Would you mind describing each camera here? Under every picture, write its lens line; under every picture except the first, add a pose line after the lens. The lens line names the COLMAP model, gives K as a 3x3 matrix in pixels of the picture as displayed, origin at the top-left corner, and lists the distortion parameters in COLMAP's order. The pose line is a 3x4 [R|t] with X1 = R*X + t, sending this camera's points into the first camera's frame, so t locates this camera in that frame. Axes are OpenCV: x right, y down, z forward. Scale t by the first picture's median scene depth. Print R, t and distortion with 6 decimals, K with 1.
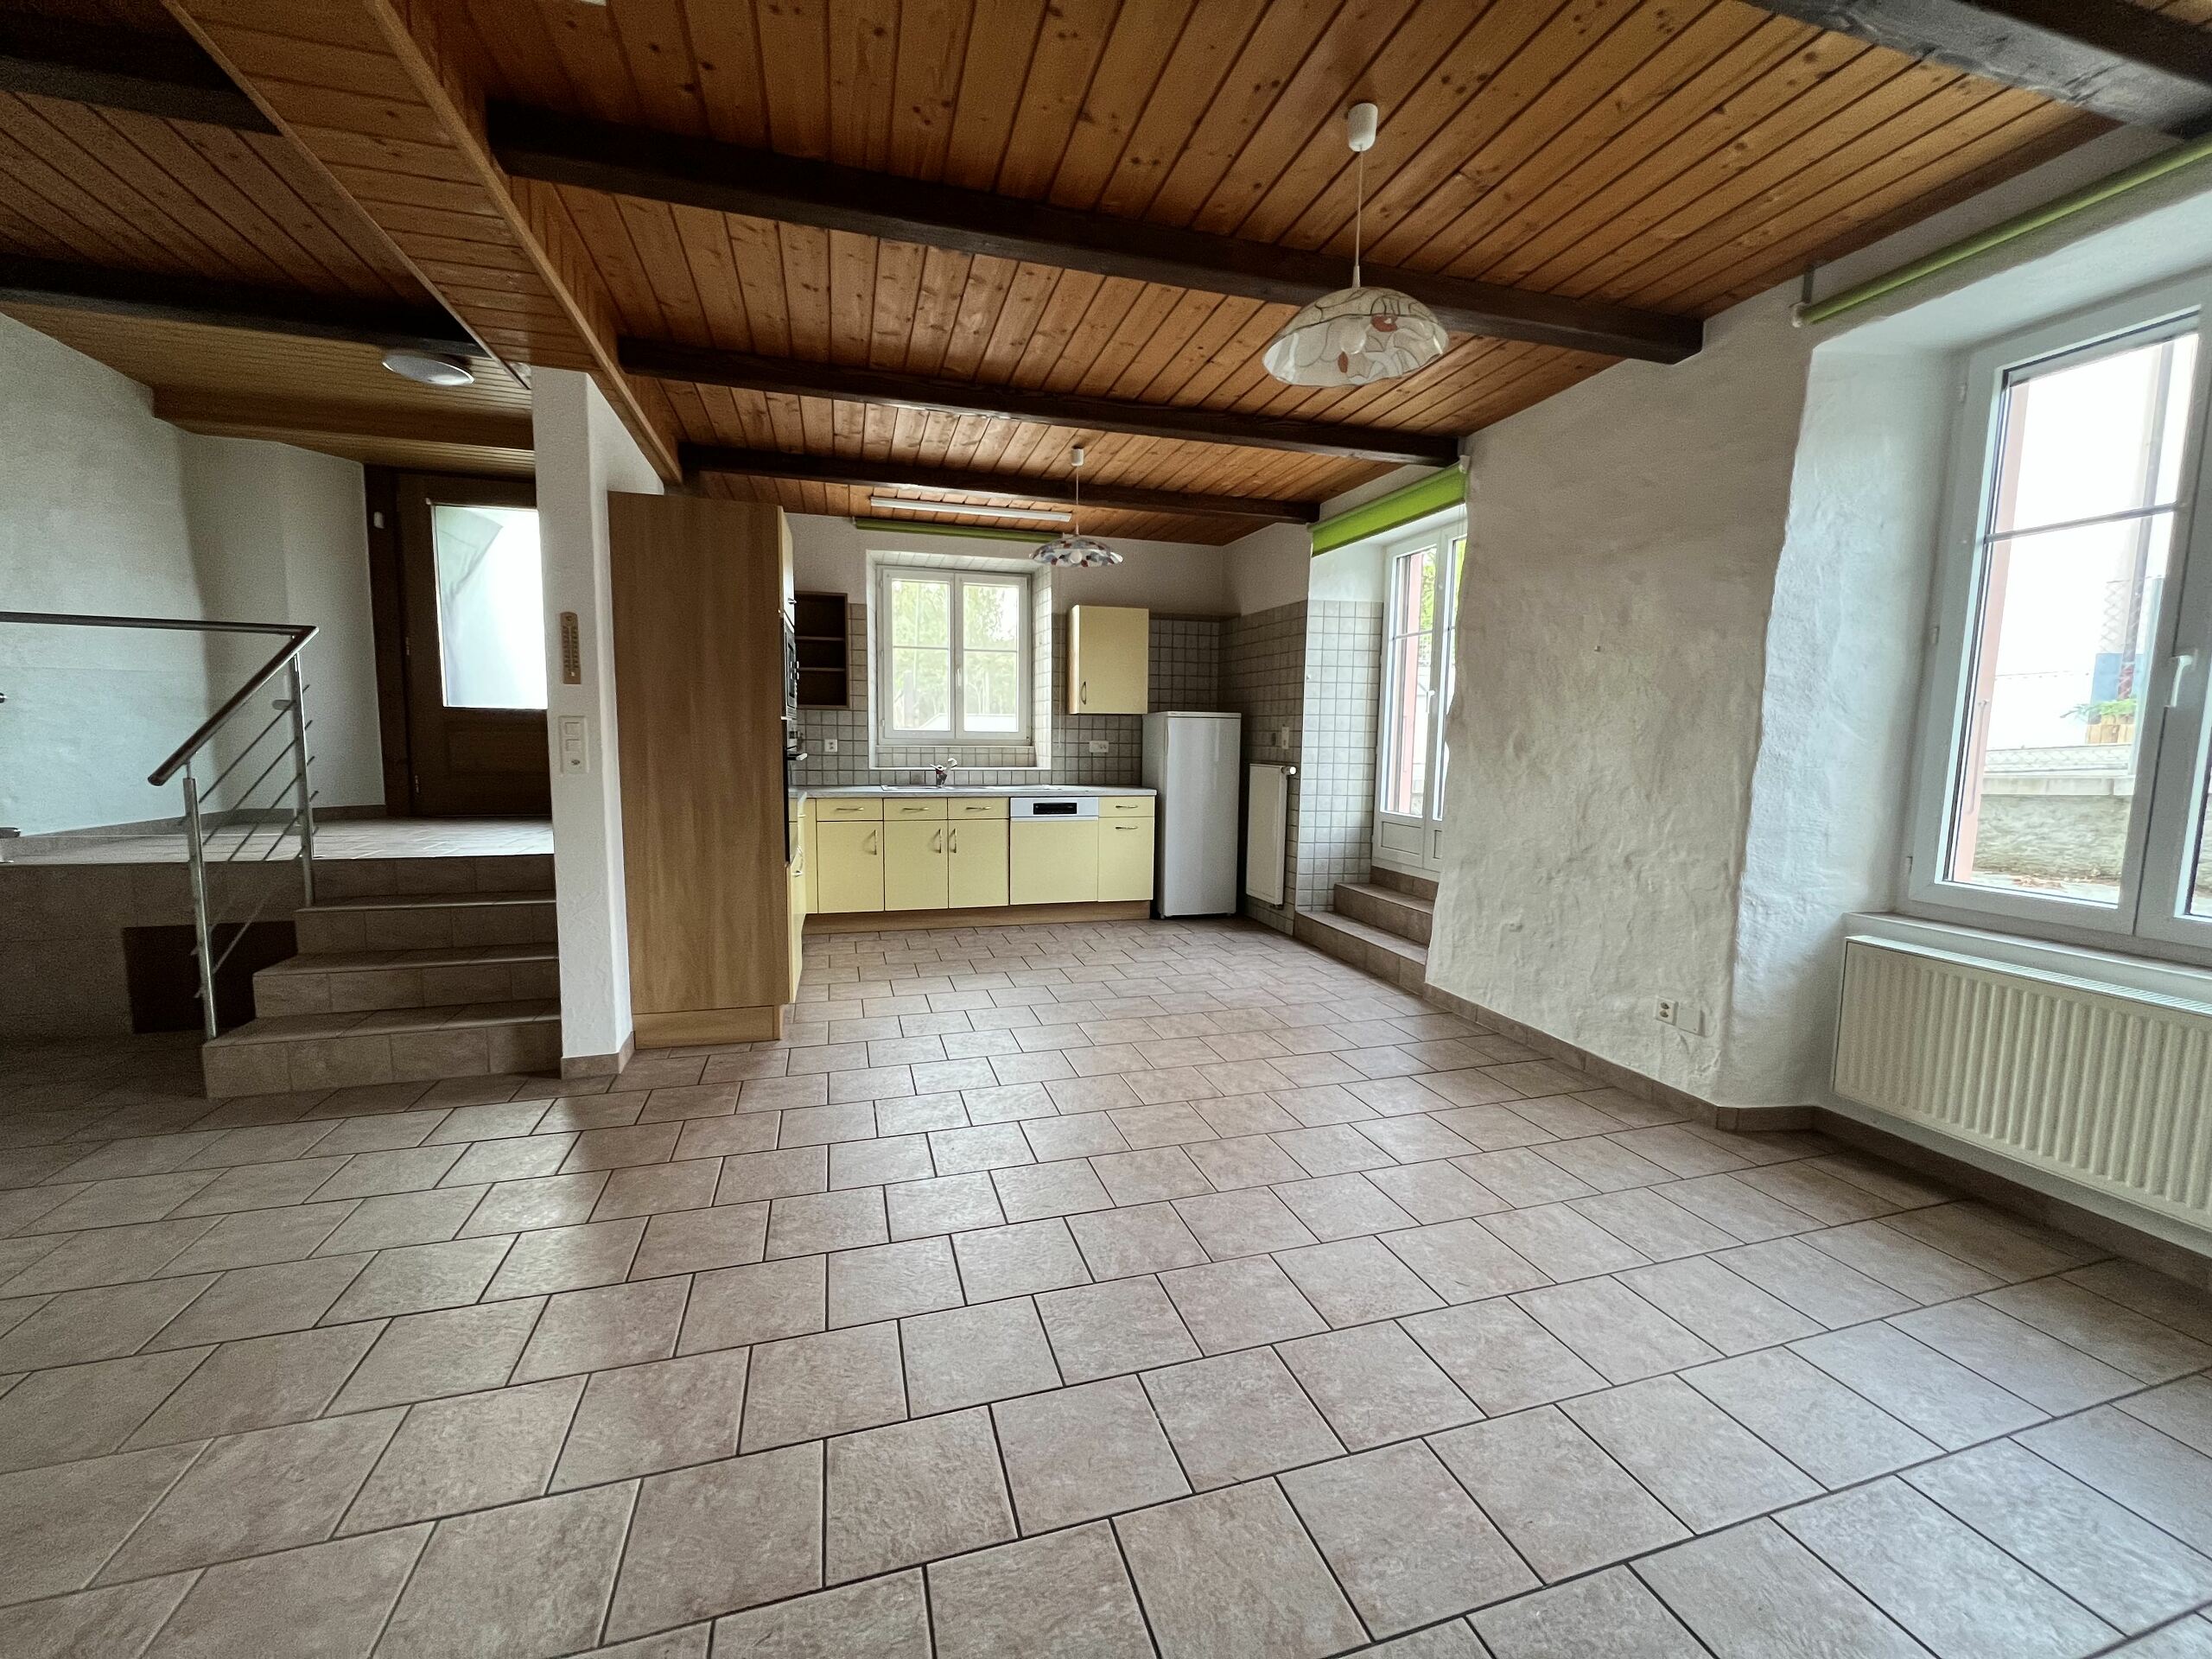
lens RADIAL K [[889.7, 0, 1102.7], [0, 889.7, 830.4], [0, 0, 1]] dist [0.000799, 0.000256]
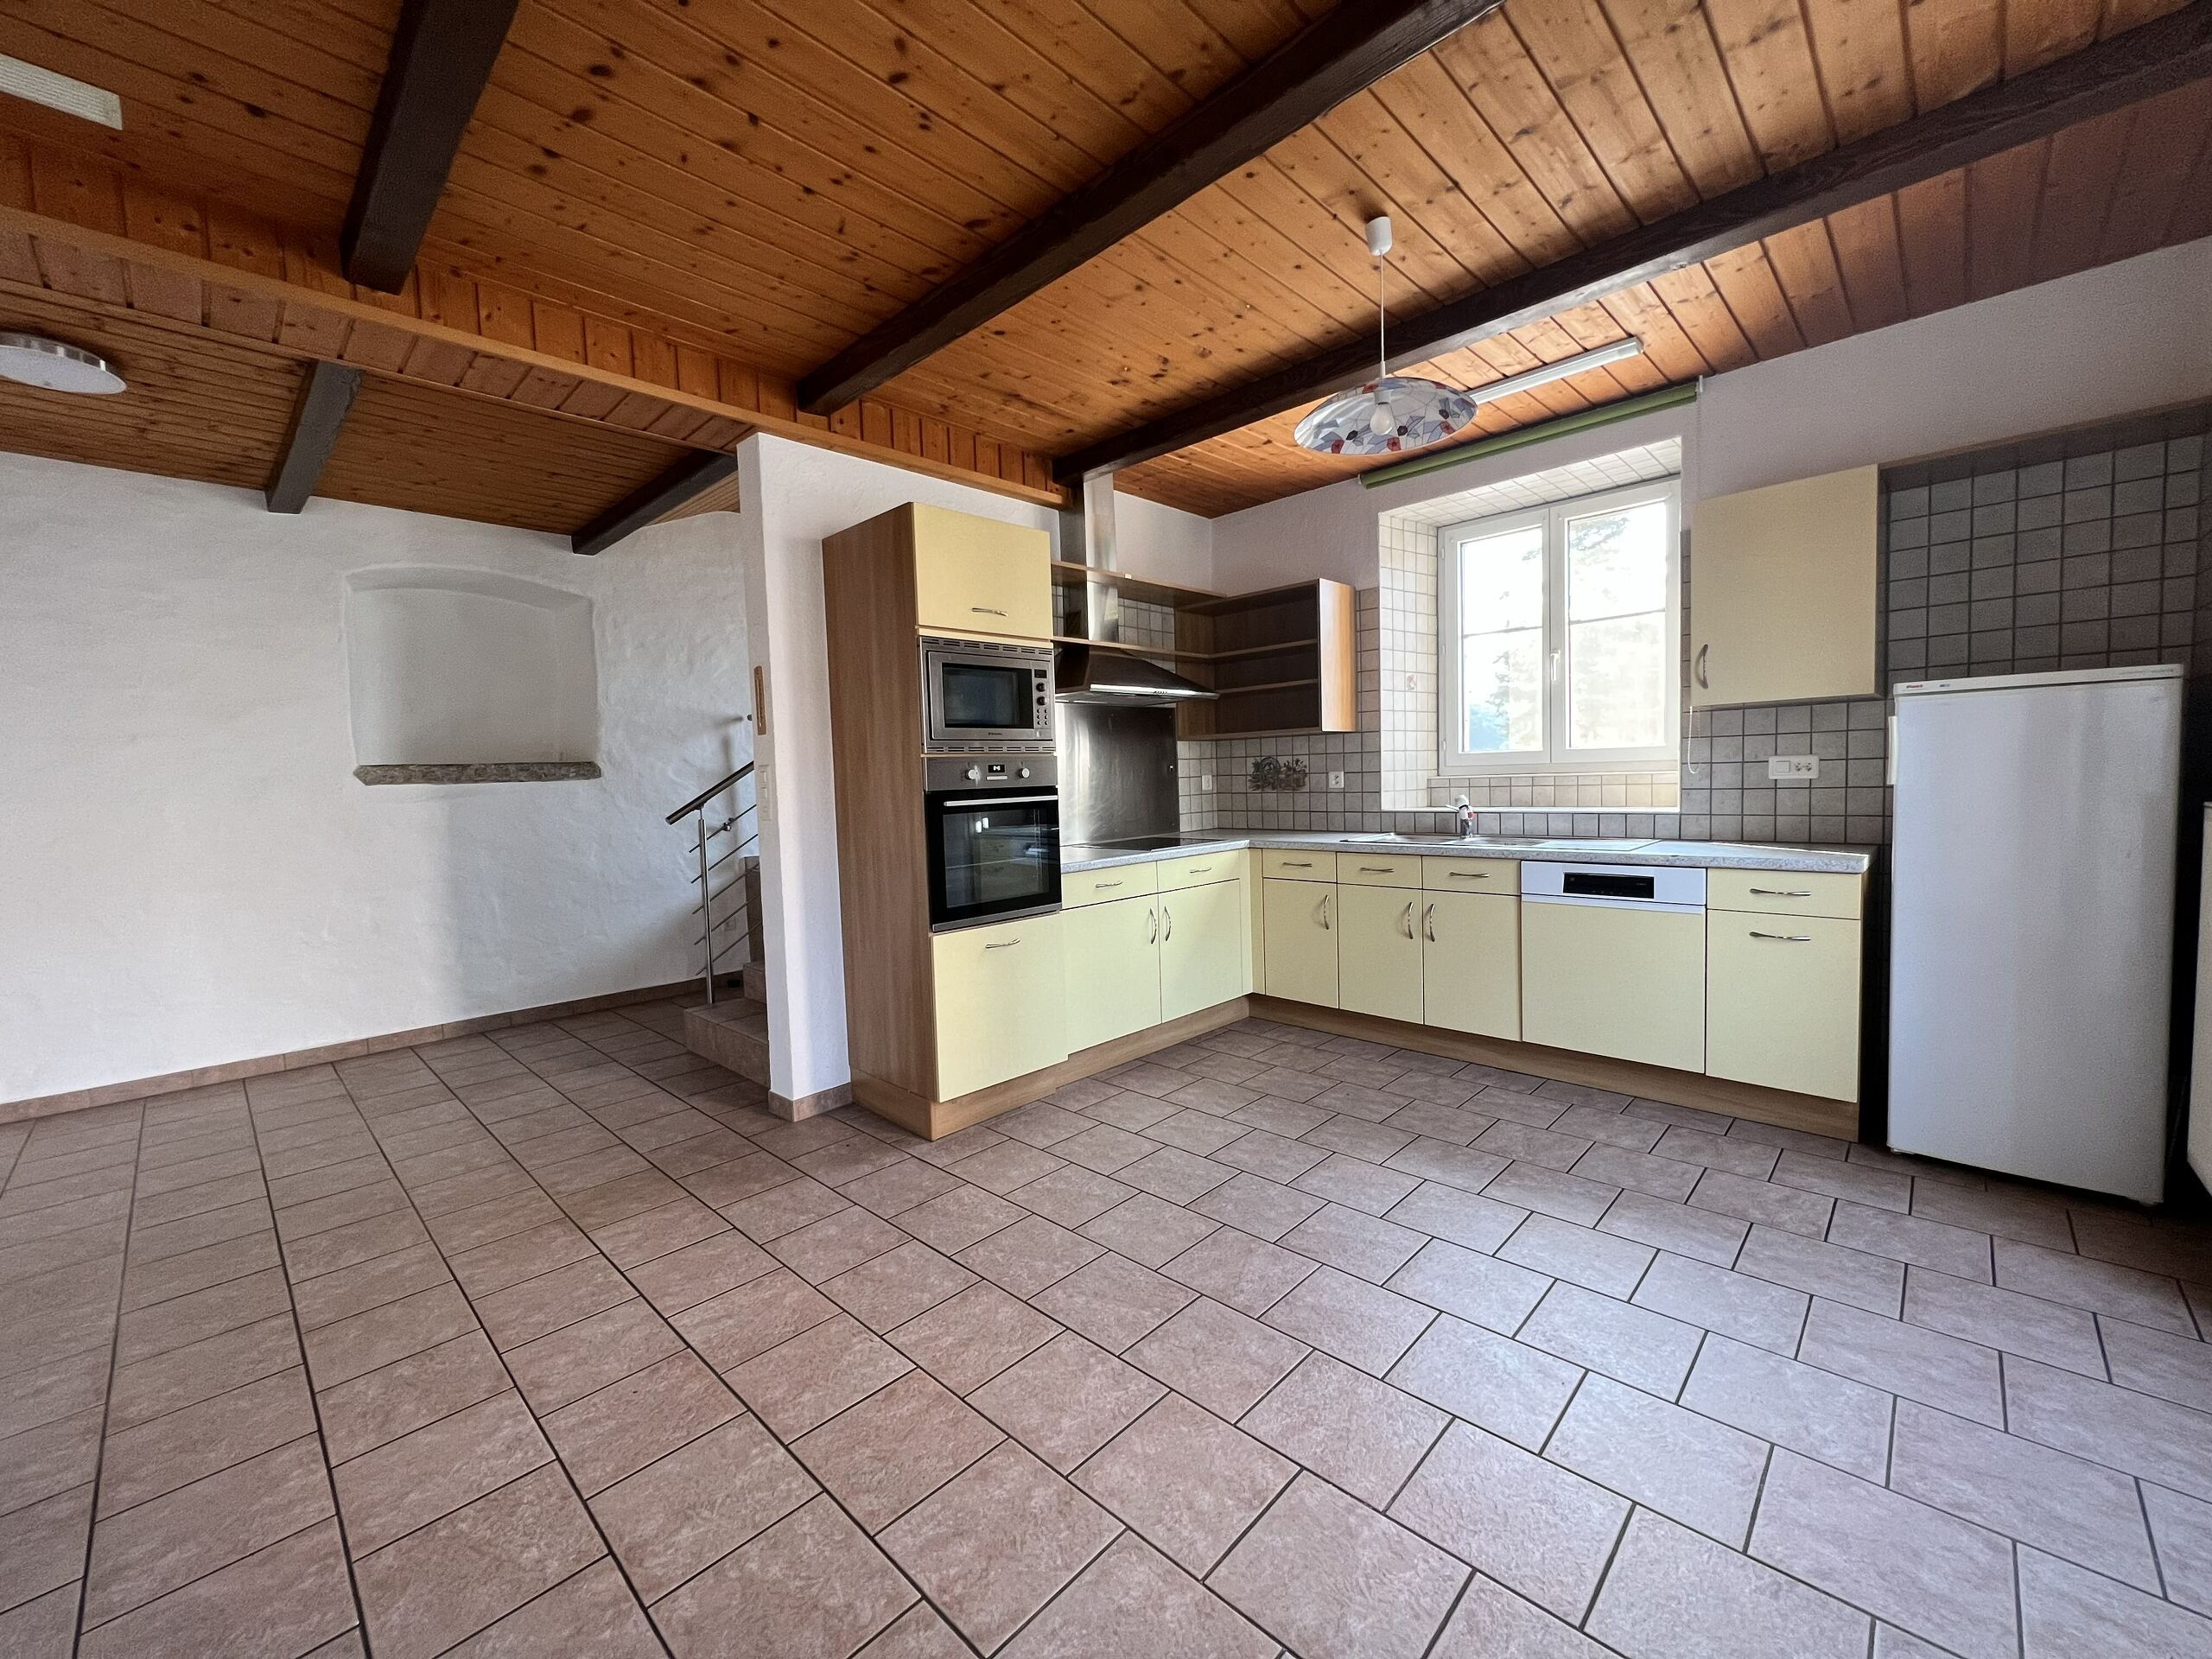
lens RADIAL K [[889.7, 0, 1102.7], [0, 889.7, 830.4], [0, 0, 1]] dist [0.000799, 0.000256]
pose [[0.485373, 0.024570, -0.873962, 0.288446], [-0.060013, 0.998184, -0.005267, -0.038482], [0.872245, 0.055005, 0.485966, 0.488704]]
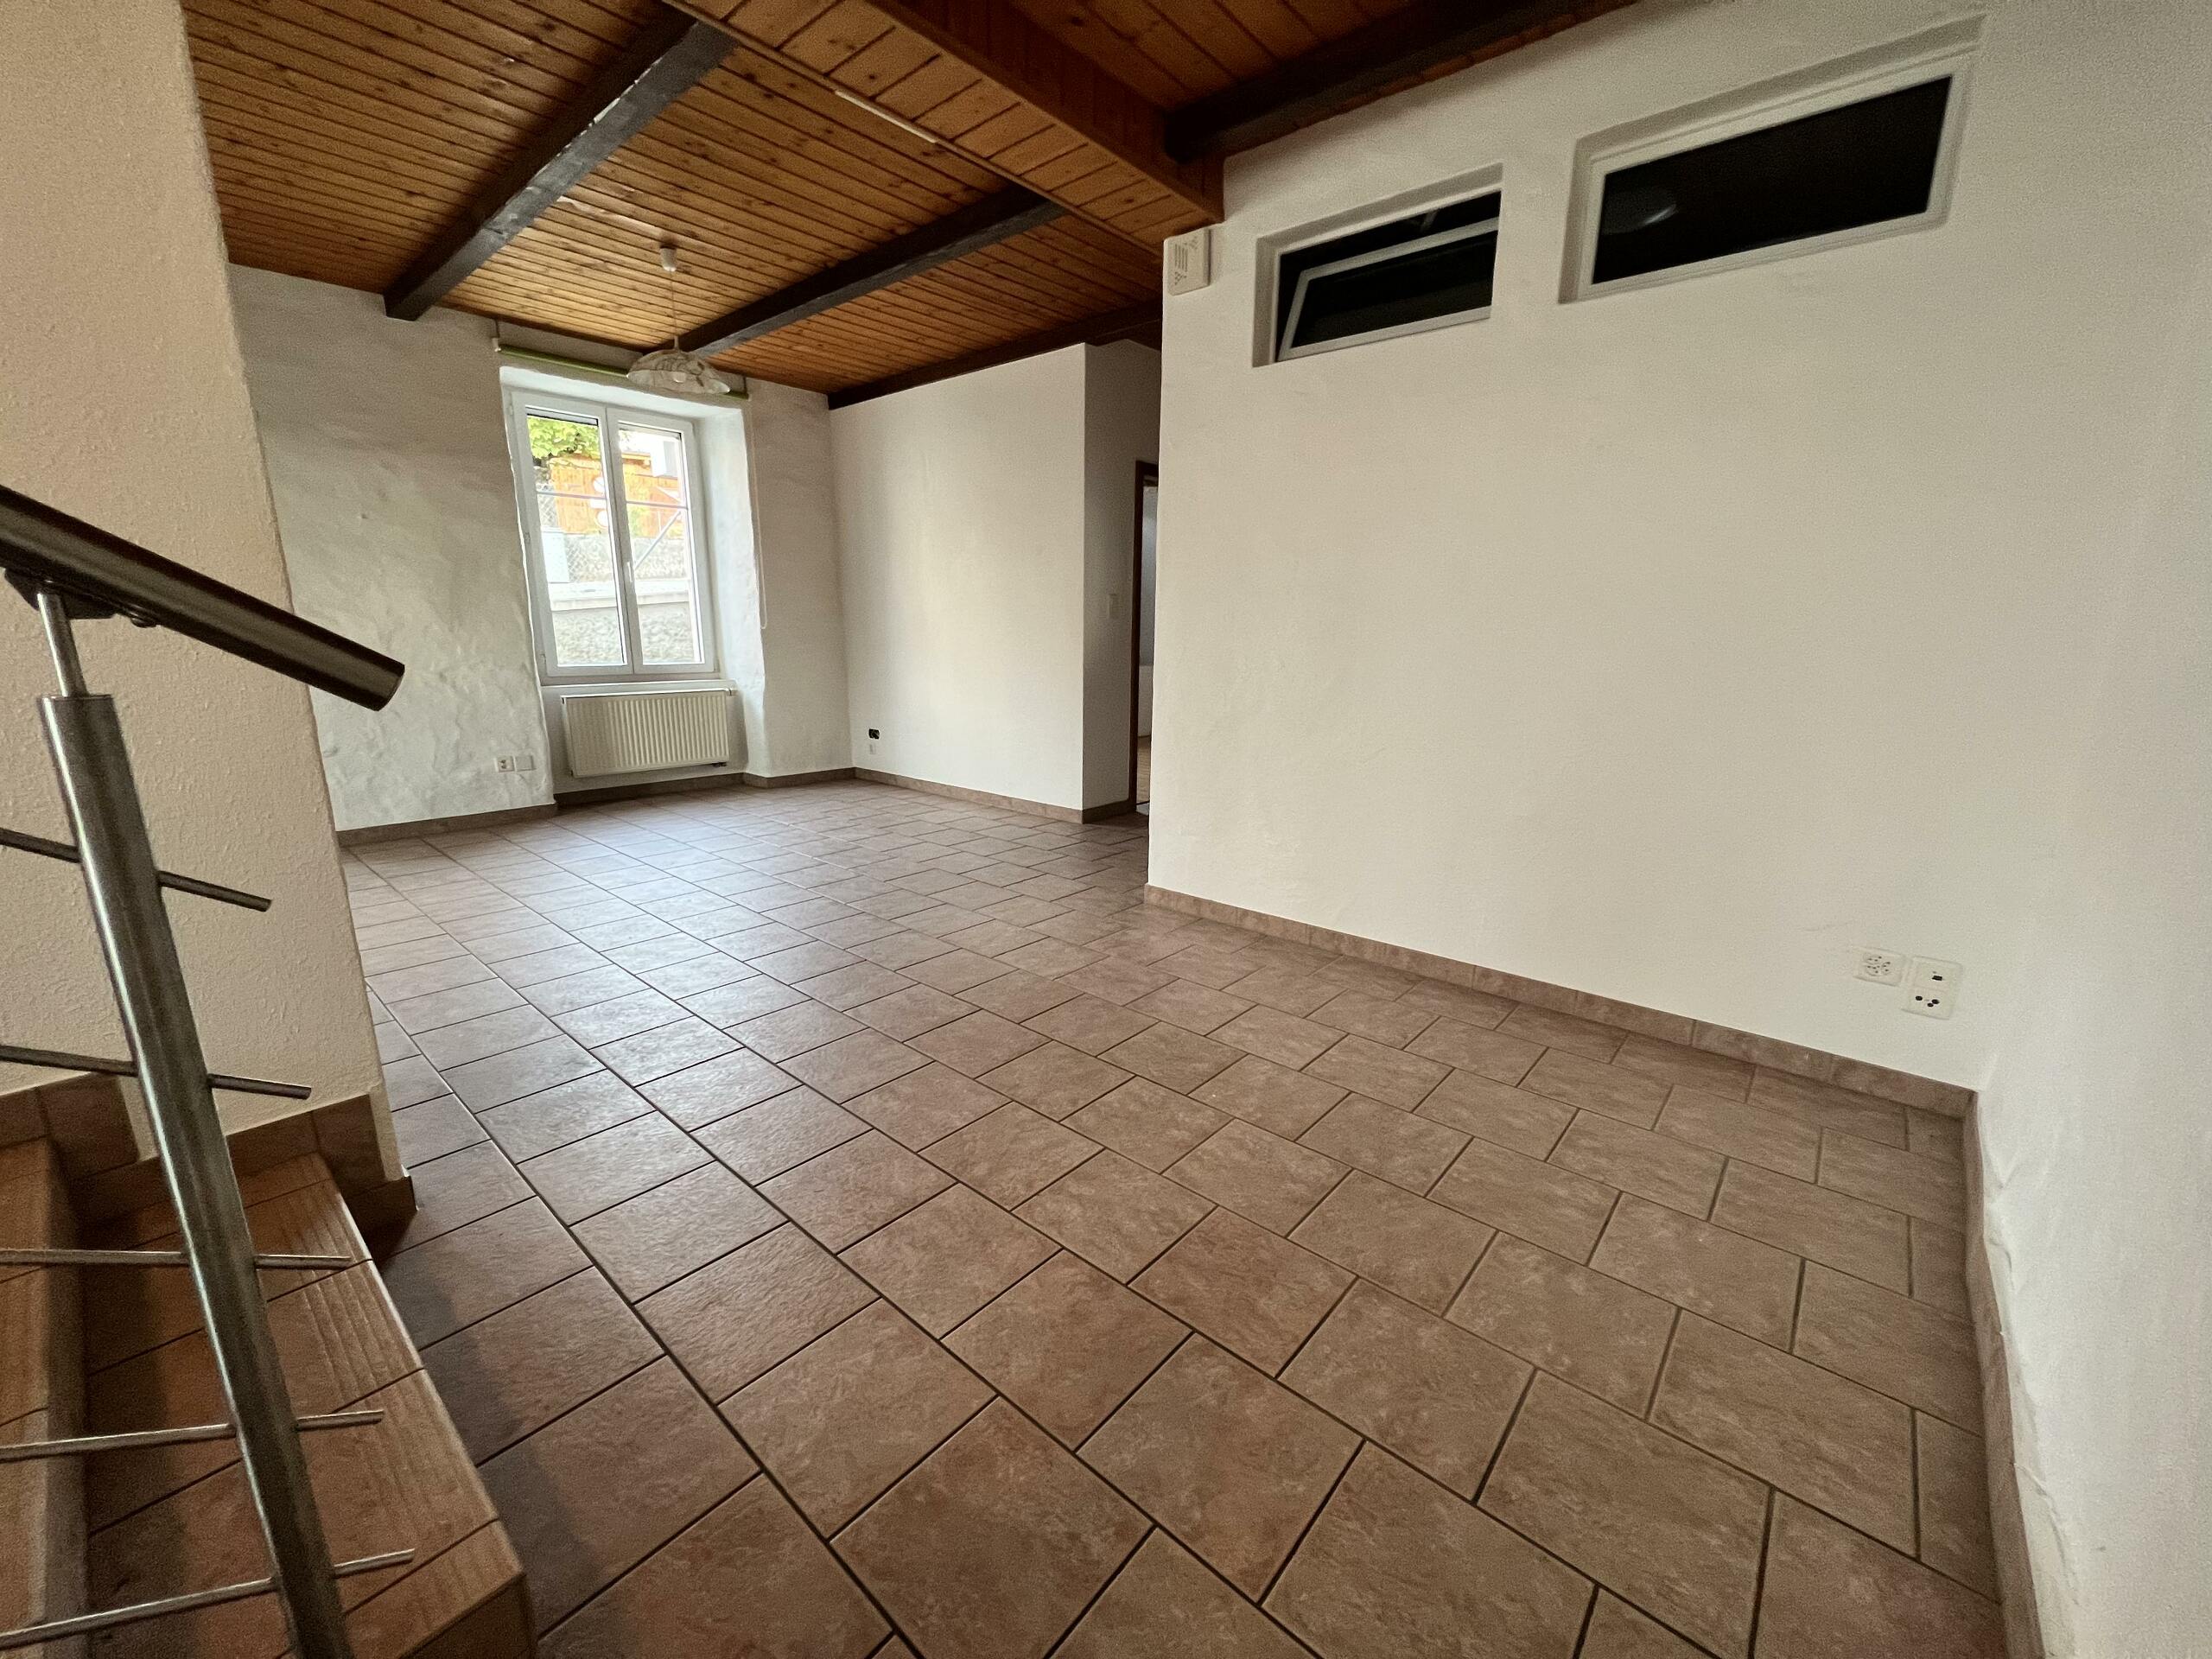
lens RADIAL K [[889.7, 0, 1102.7], [0, 889.7, 830.4], [0, 0, 1]] dist [0.000799, 0.000256]
pose [[-0.530119, -0.208934, 0.821779, -0.750378], [0.071853, 0.954611, 0.289057, -0.041258], [-0.844873, 0.212282, -0.491045, 0.525107]]
